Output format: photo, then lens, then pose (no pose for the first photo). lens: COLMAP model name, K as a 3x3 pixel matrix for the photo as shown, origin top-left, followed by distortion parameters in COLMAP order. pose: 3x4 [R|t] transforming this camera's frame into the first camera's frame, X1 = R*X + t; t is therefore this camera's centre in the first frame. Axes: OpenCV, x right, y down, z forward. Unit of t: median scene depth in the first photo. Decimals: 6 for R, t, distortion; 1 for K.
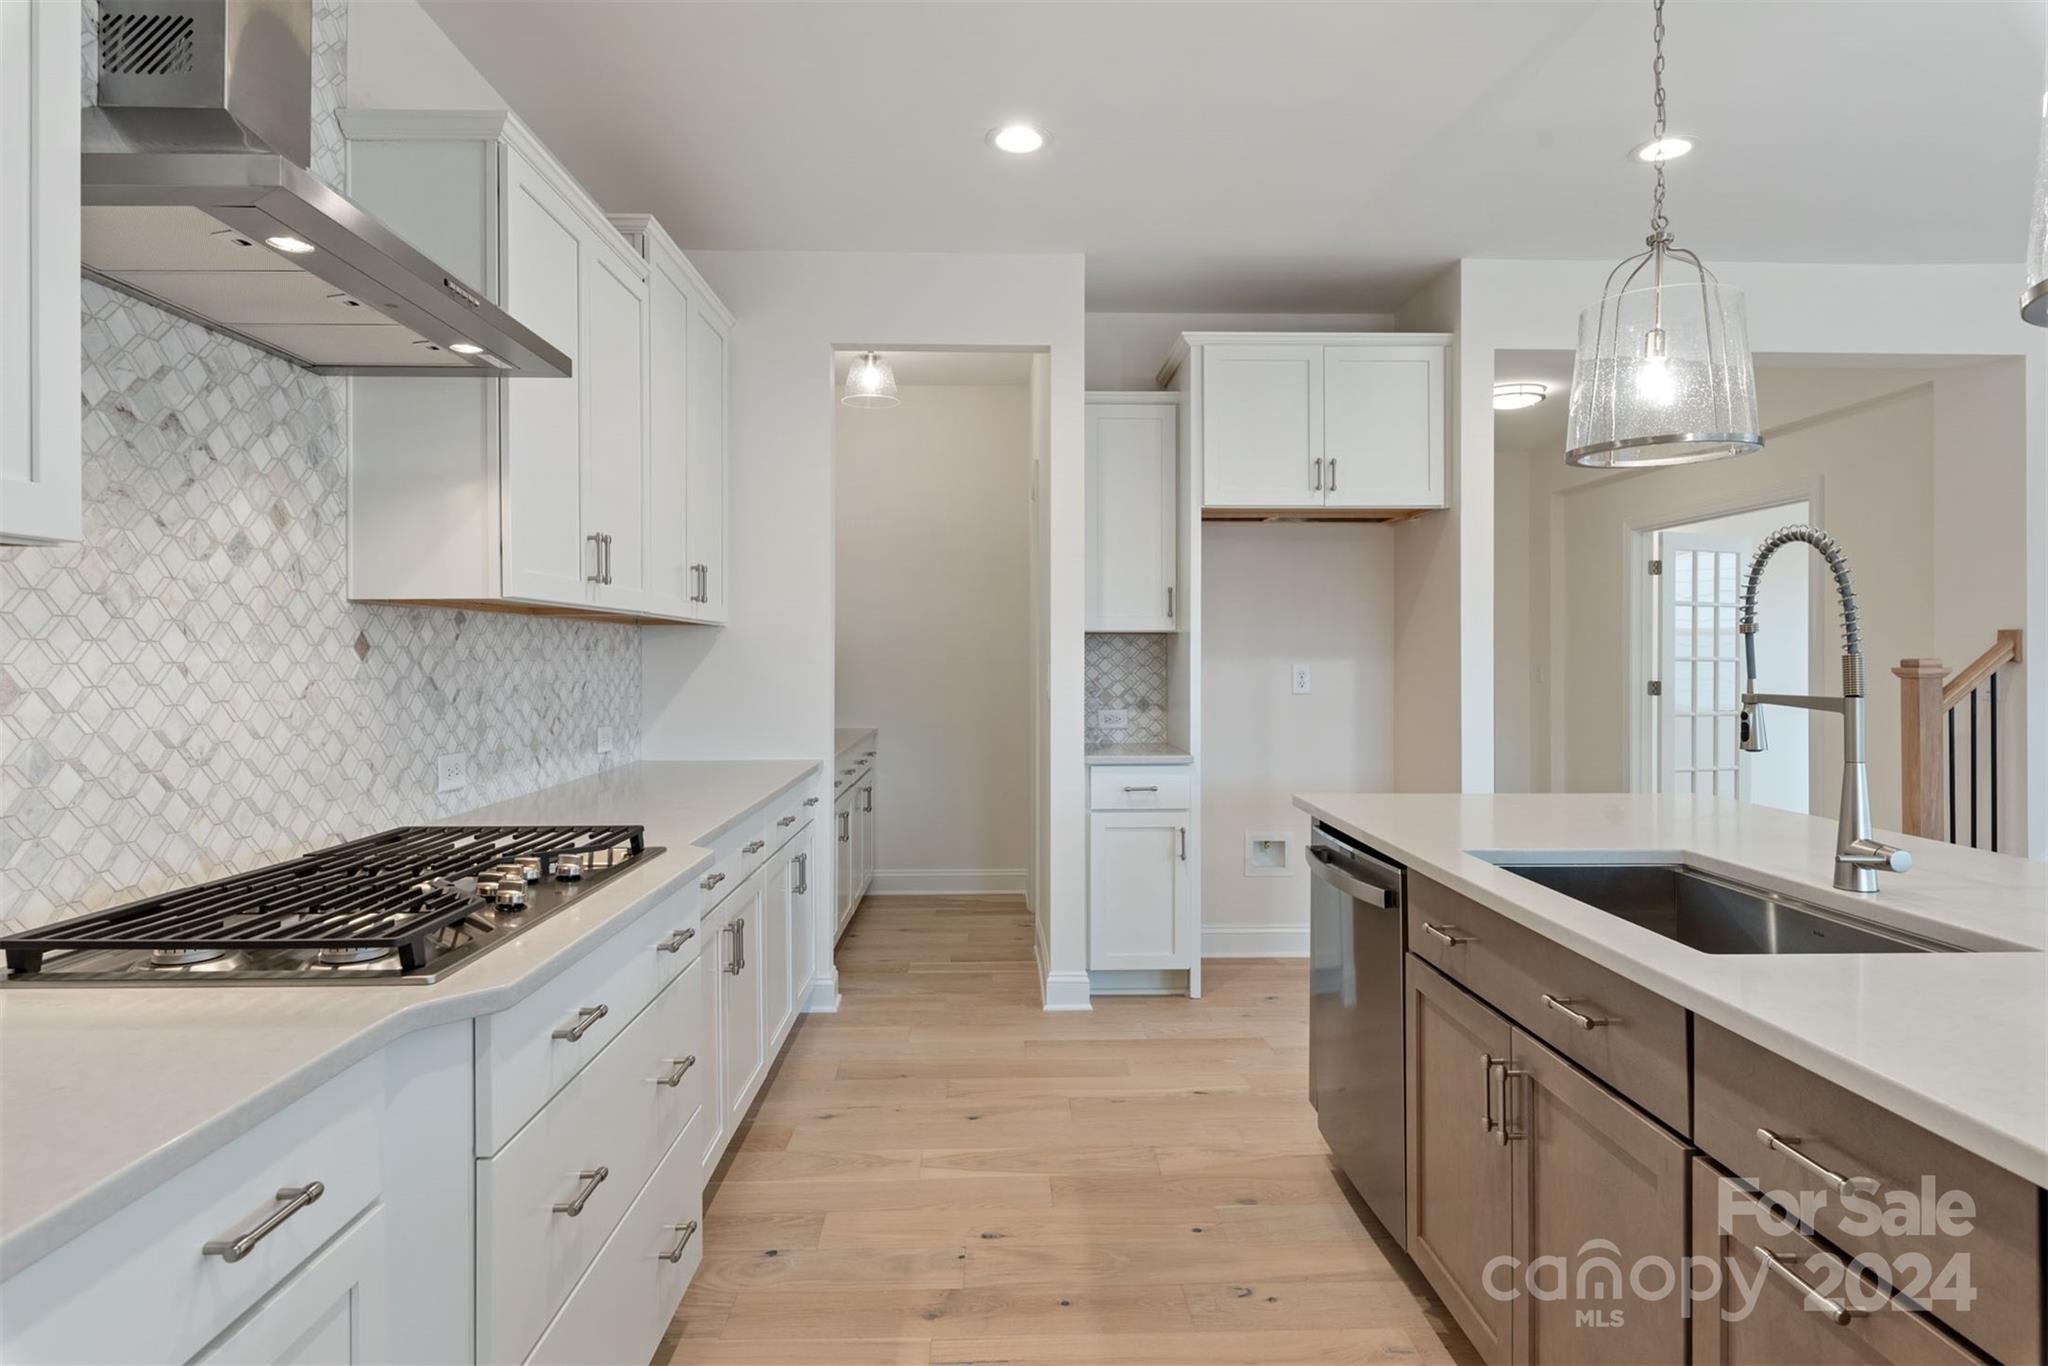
lens RADIAL K [[1140.3, 0, 1030.9], [0, 1140.3, 651.5], [0, 0, 1]] dist [0.001838, -0.005400]
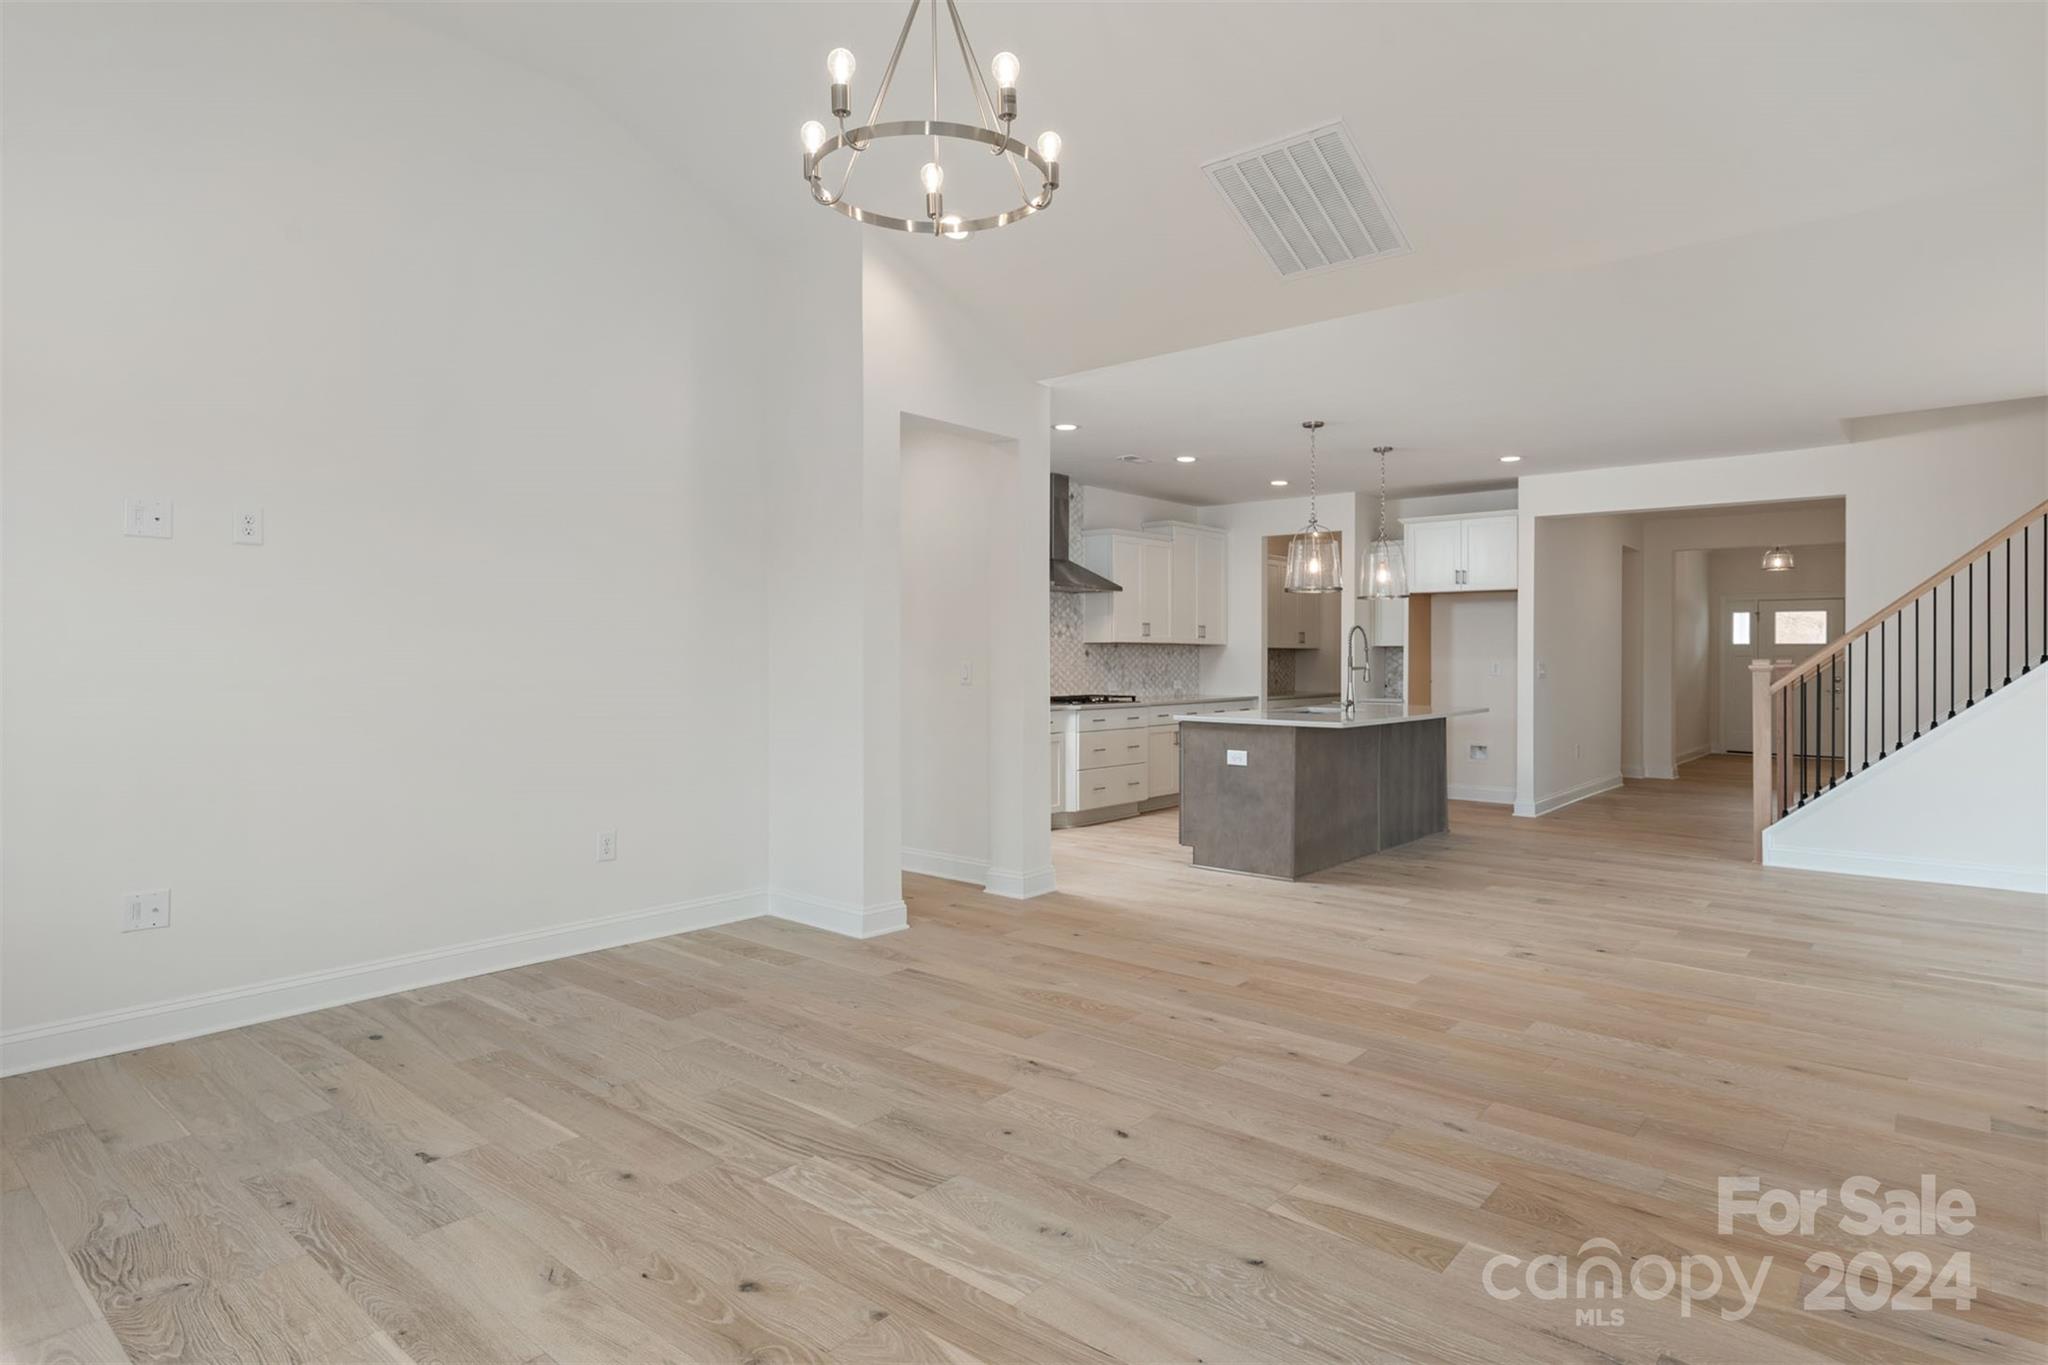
lens RADIAL K [[1103.8, 0, 1042.0], [0, 1103.8, 652.8], [0, 0, 1]] dist [0.006784, -0.007424]
pose [[0.747736, 0.000192, -0.663996, 1.784342], [0.000305, 1.000000, 0.000633, -0.009477], [0.663996, -0.000676, 0.747736, -1.932450]]
